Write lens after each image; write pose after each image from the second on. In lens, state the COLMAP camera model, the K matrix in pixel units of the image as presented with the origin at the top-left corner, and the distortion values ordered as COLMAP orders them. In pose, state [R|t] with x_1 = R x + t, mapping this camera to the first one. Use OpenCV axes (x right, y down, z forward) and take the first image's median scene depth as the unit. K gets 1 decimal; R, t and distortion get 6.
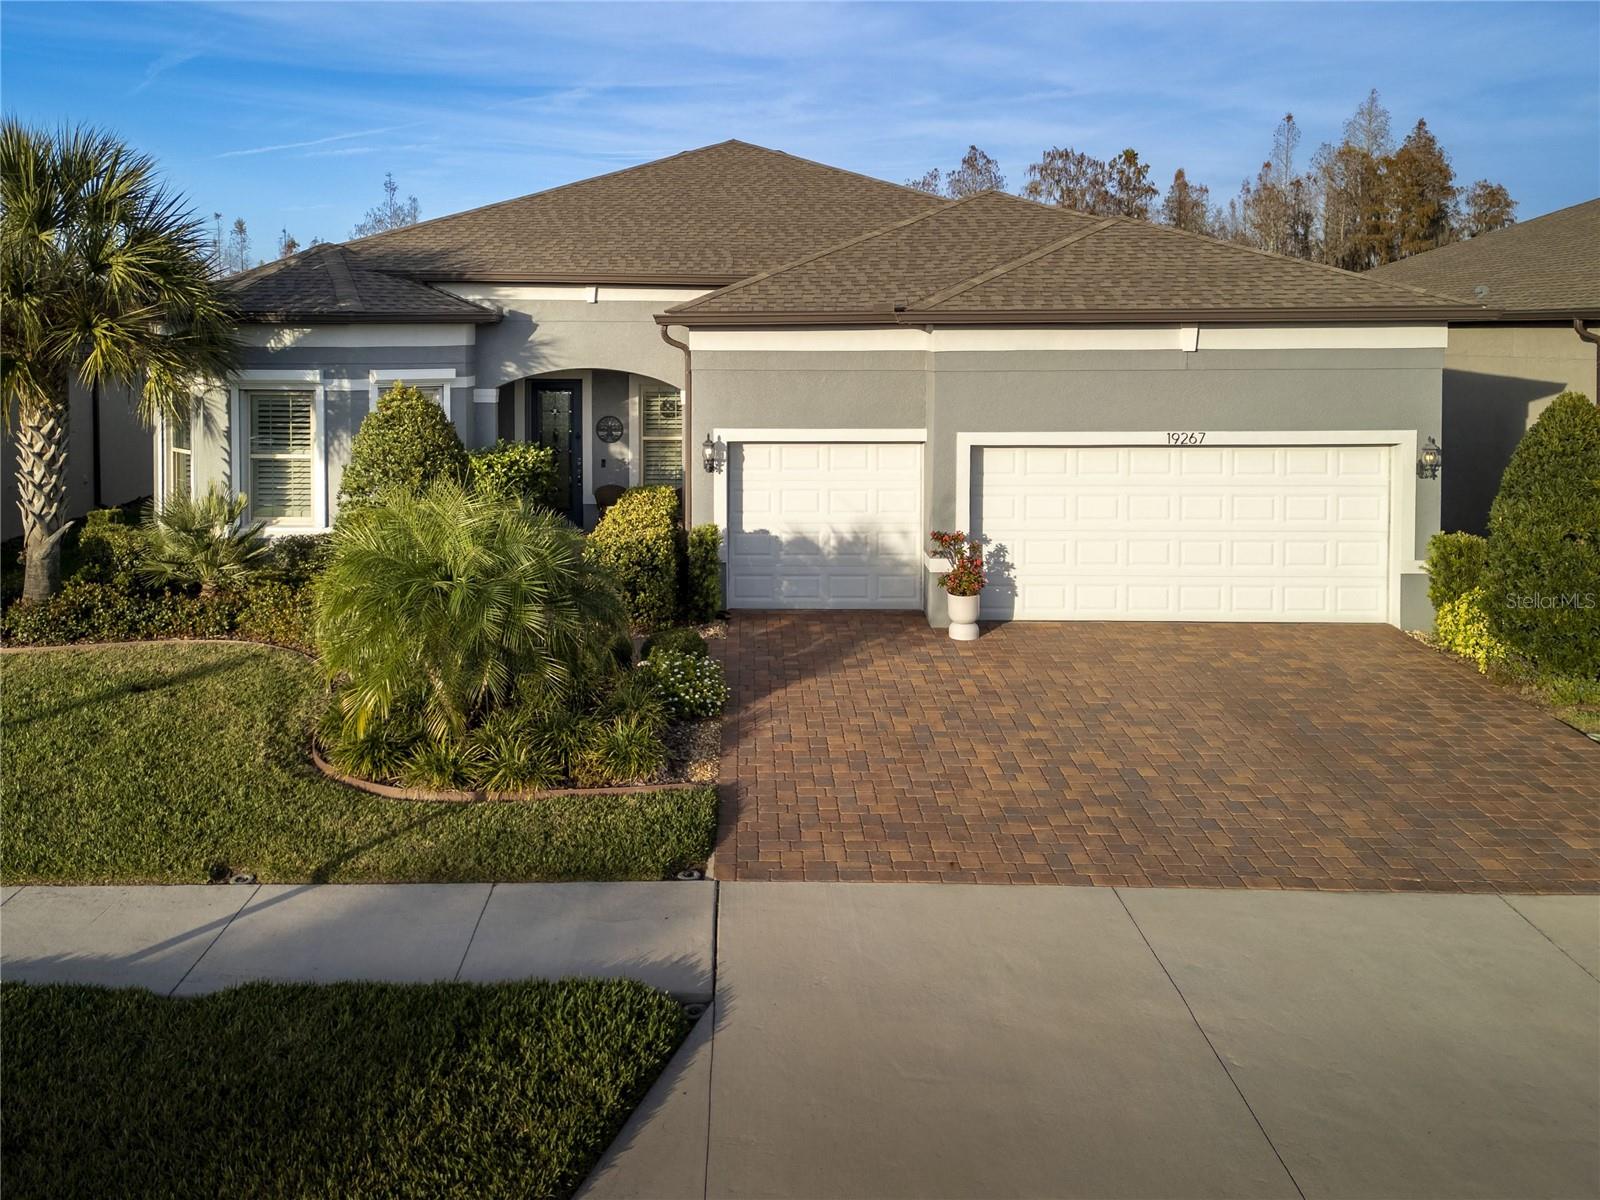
lens RADIAL K [[1326.9, 0, 725.7], [0, 1326.9, 388.6], [0, 0, 1]] dist [0.049546, -0.057157]
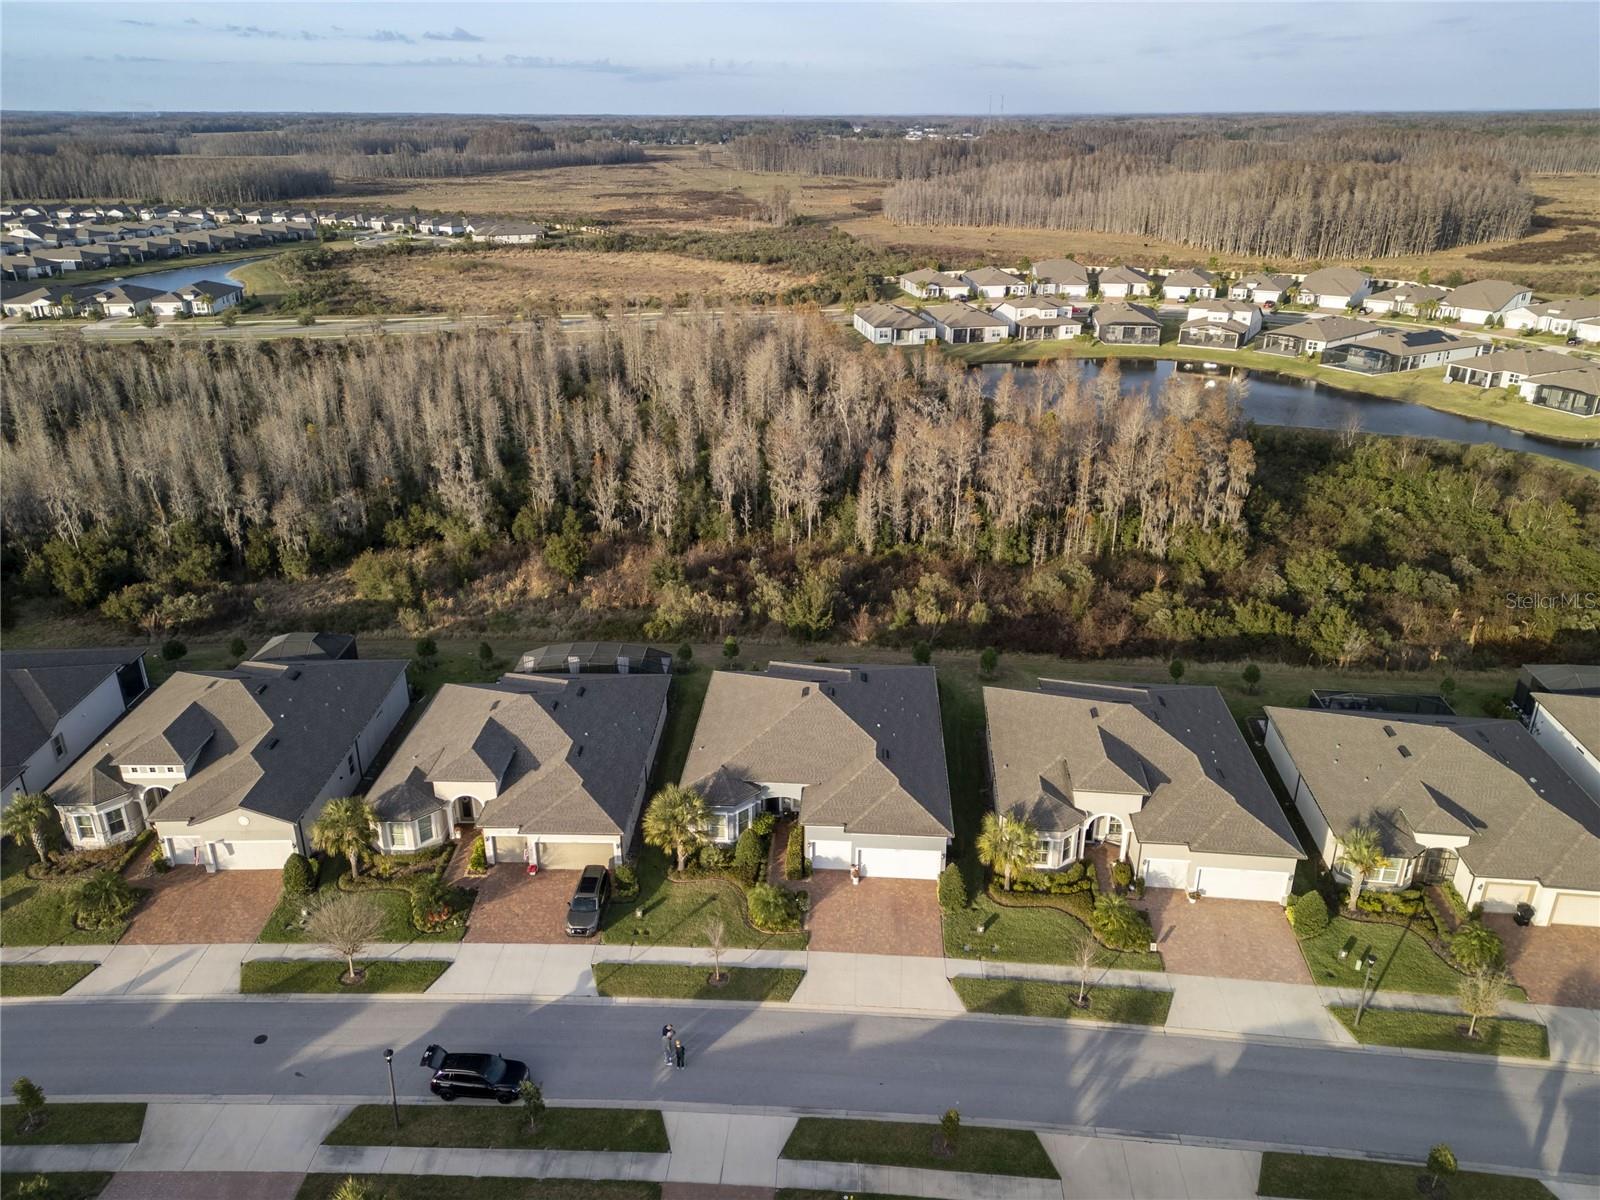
lens RADIAL K [[1129.8, 0, 798.6], [0, 1129.8, 601.2], [0, 0, 1]] dist [0.120910, -0.126922]
pose [[0.999257, 0.012640, -0.036403, 0.099716], [0.000860, 0.937121, 0.349003, -2.471957], [0.038525, -0.348775, 0.936414, -2.910842]]
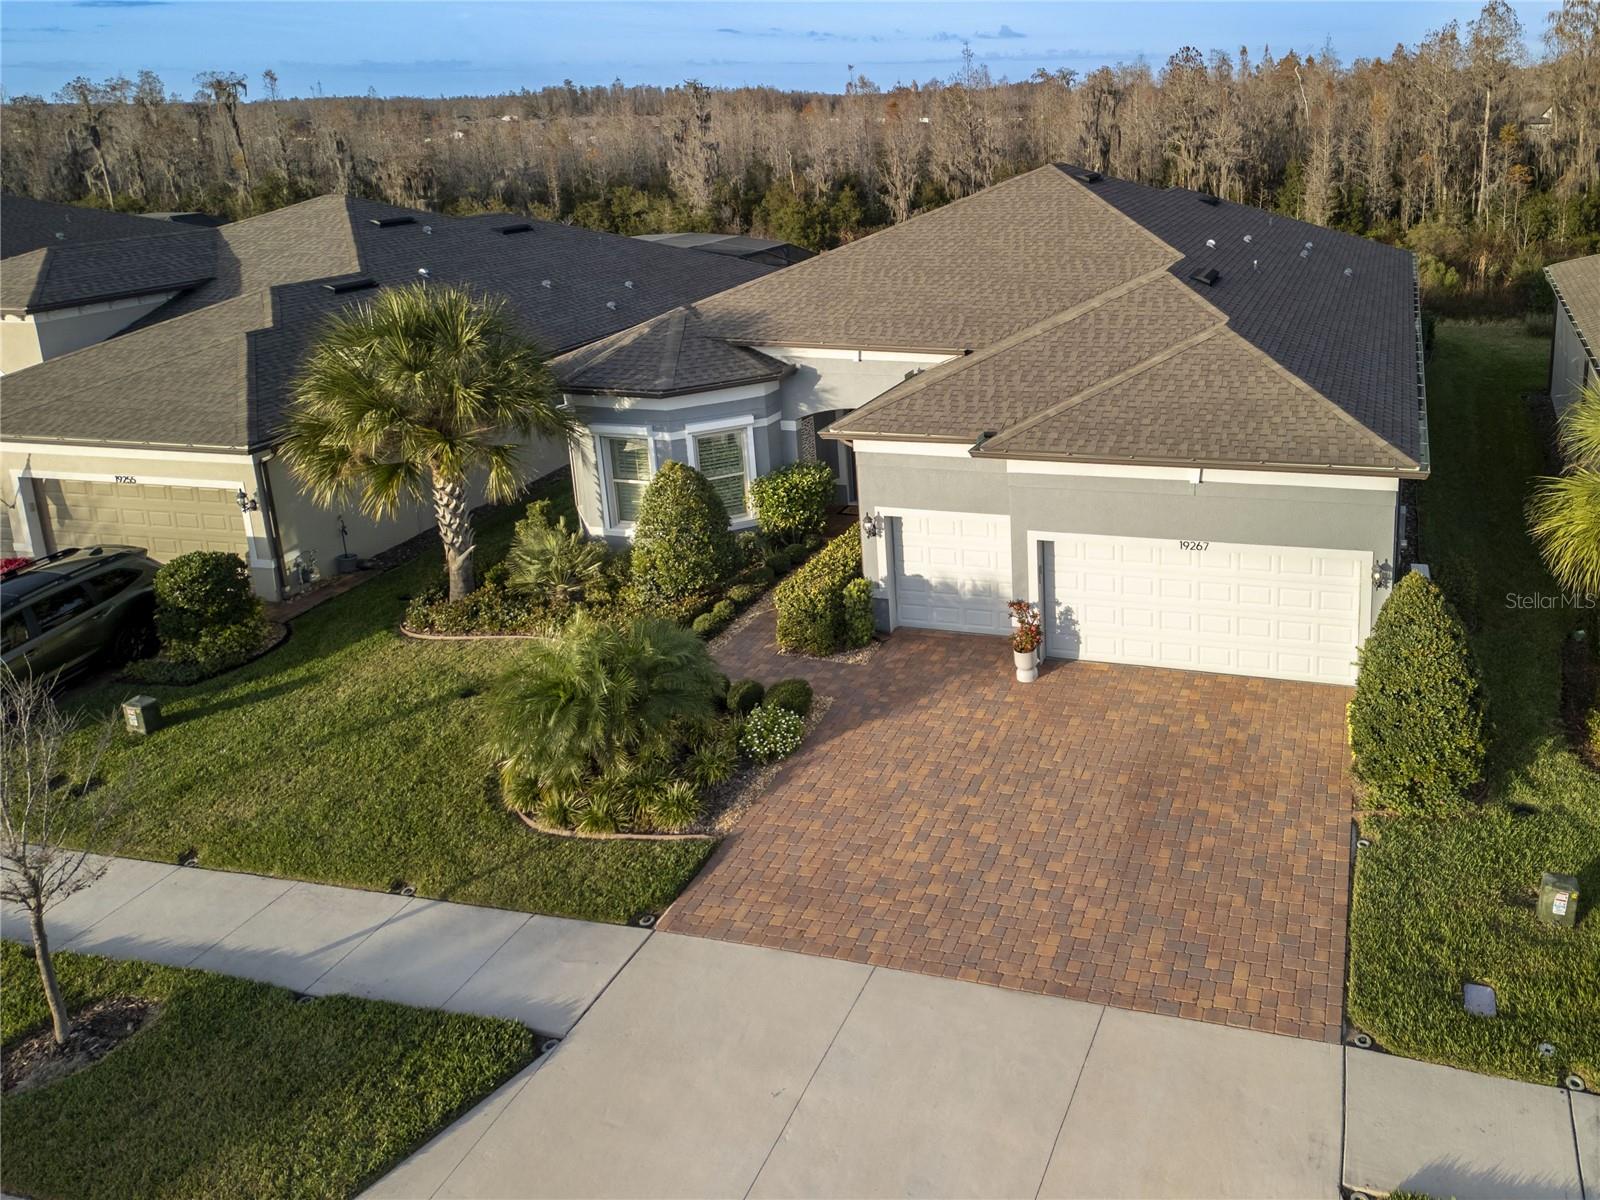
lens RADIAL K [[1178.6, 0, 1109.0], [0, 1178.6, 340.4], [0, 0, 1]] dist [0.010258, 0.005146]
pose [[0.977782, 0.019881, -0.208681, 0.499781], [0.012435, 0.988238, 0.152415, -0.335232], [0.209256, -0.151624, 0.966034, -0.100004]]
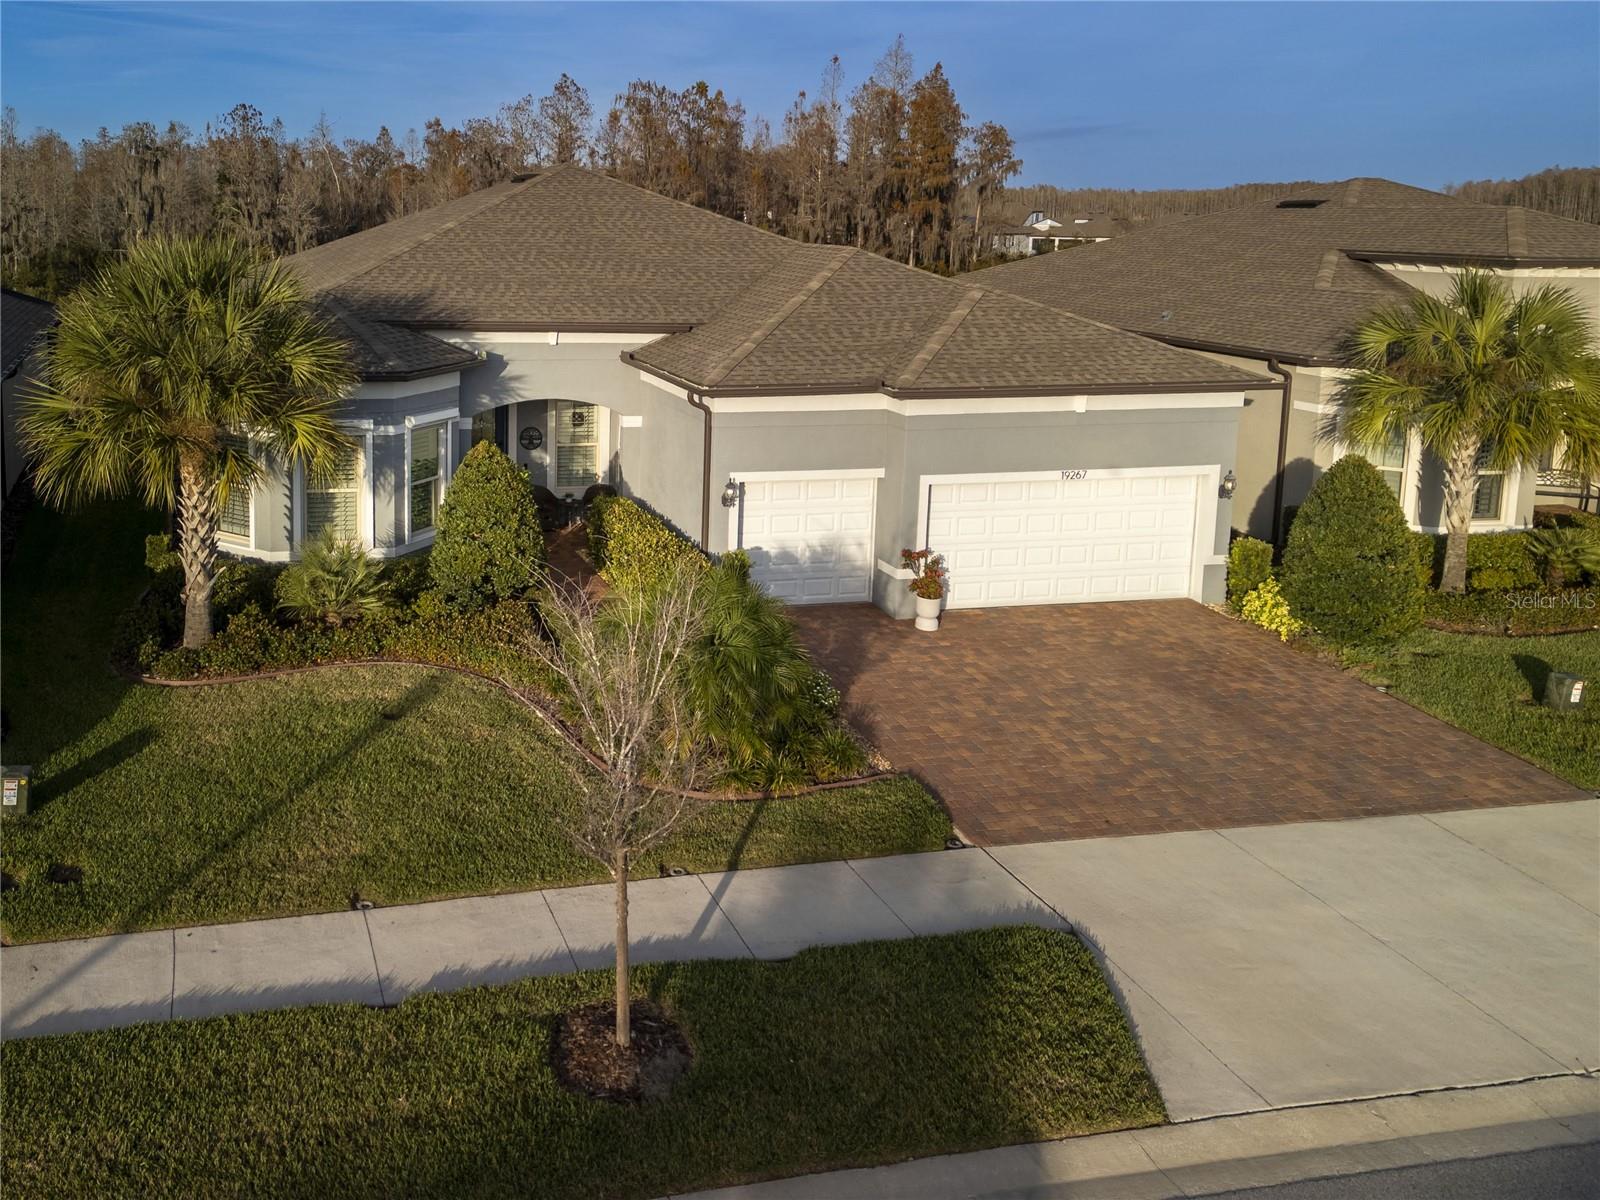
lens RADIAL K [[1312.9, 0, 486.8], [0, 1312.9, 395.4], [0, 0, 1]] dist [0.005839, 0.005099]
pose [[0.976757, -0.018984, 0.213508, -0.528759], [-0.003279, 0.994630, 0.103439, -0.180934], [-0.214325, -0.101735, 0.971450, -0.172148]]
